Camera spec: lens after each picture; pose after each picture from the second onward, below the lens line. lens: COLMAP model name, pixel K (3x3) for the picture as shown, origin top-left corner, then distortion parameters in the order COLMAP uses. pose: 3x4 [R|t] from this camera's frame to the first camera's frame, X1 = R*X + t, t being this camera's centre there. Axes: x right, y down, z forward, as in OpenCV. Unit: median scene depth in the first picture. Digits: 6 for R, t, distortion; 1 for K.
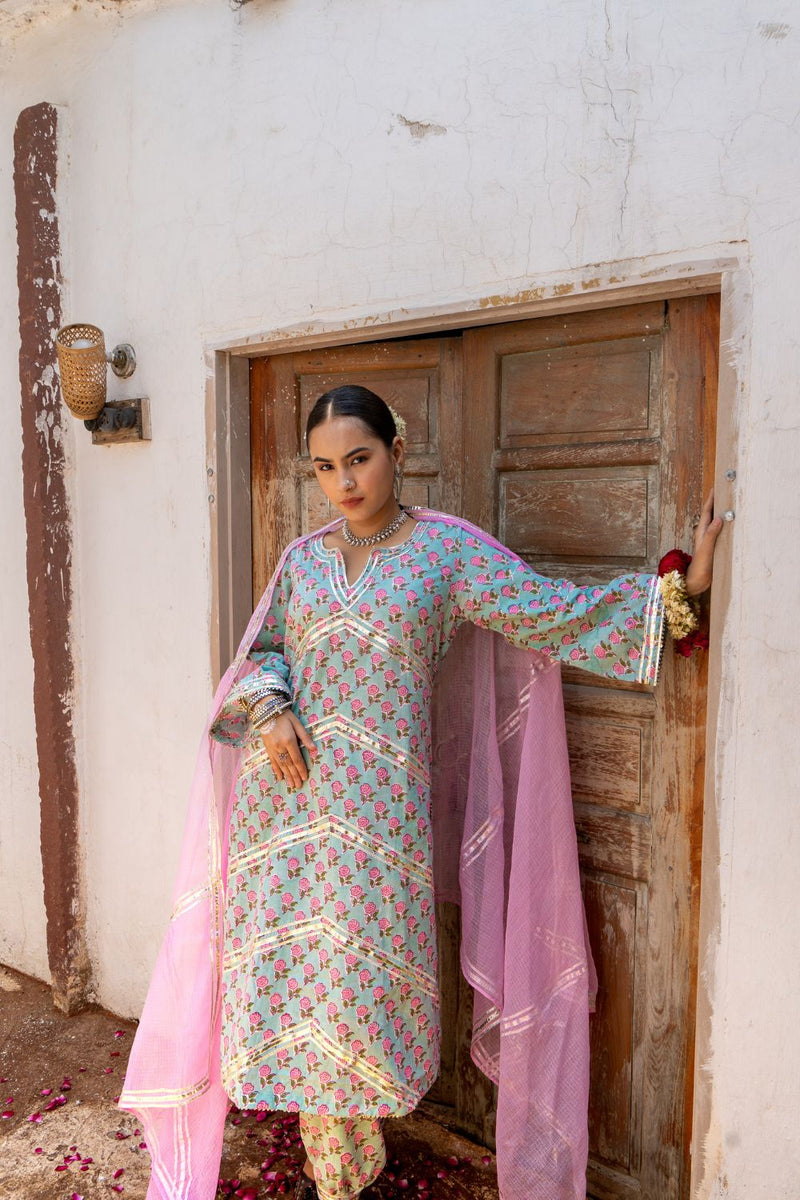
lens RADIAL K [[945.0, 0, 397.6], [0, 945.0, 590.4], [0, 0, 1]] dist [-0.031823, 0.005361]
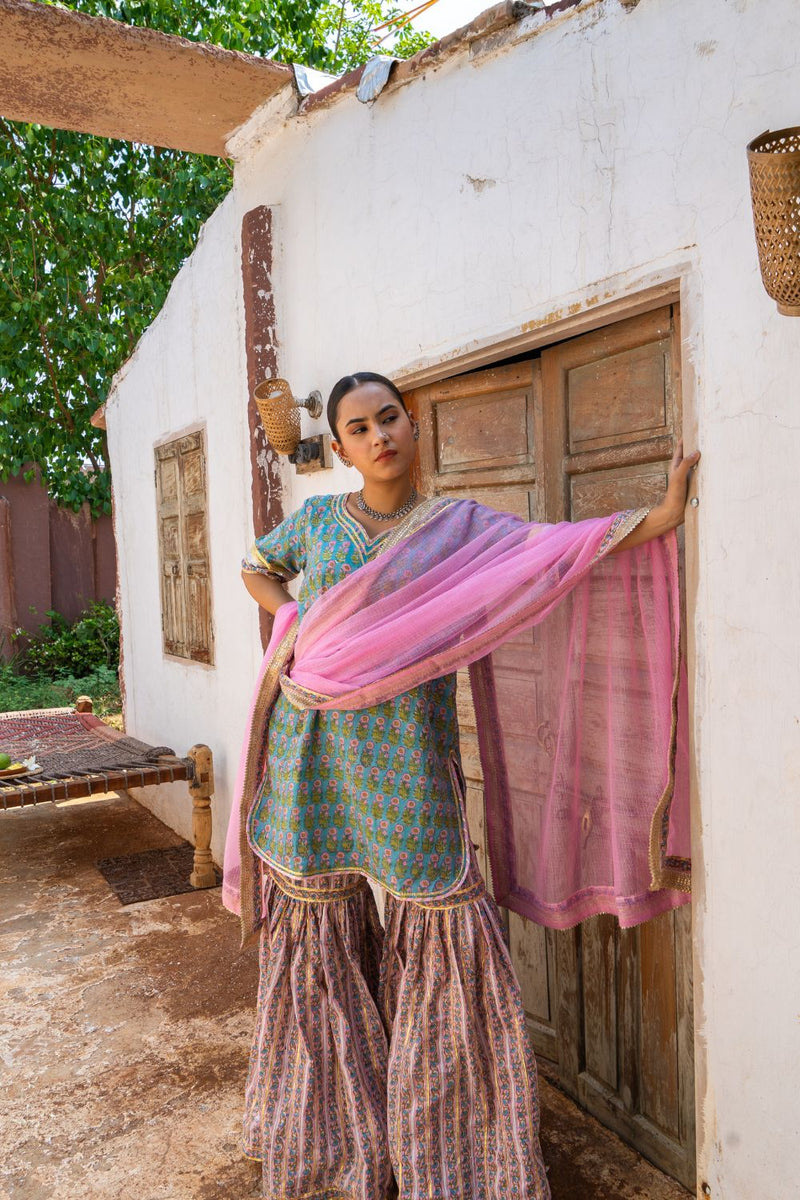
lens RADIAL K [[945.0, 0, 397.6], [0, 945.0, 590.4], [0, 0, 1]] dist [-0.031823, 0.005361]
pose [[0.911175, -0.014337, -0.411770, 0.381933], [0.003812, 0.999645, -0.026370, 0.037142], [0.412002, 0.022458, 0.910906, -0.082654]]
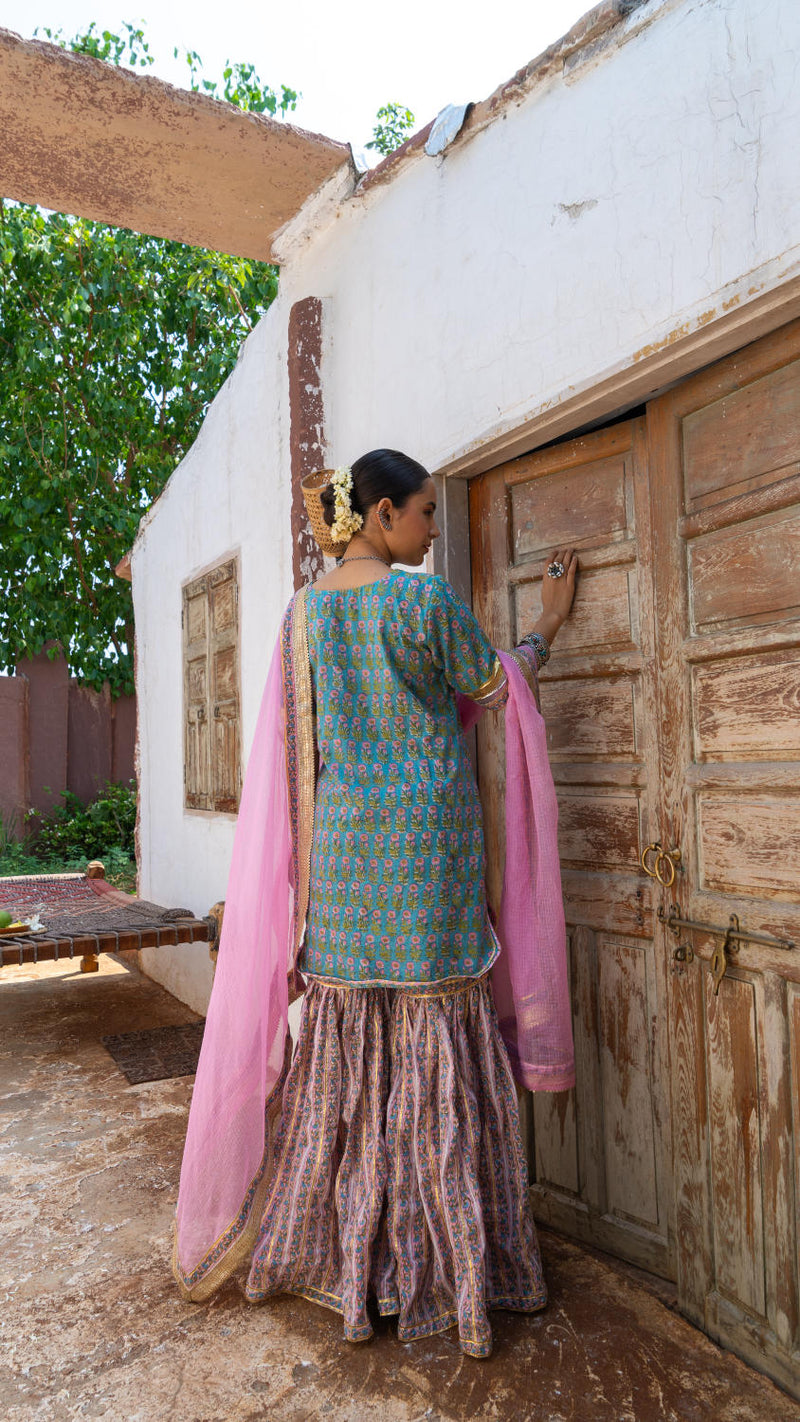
lens RADIAL K [[940.3, 0, 397.0], [0, 940.3, 699.5], [0, 0, 1]] dist [-0.033685, 0.009420]
pose [[0.904601, -0.045146, -0.423861, 0.237045], [-0.009064, 0.992114, -0.125014, 0.148243], [0.426162, 0.116930, 0.897058, 0.079189]]
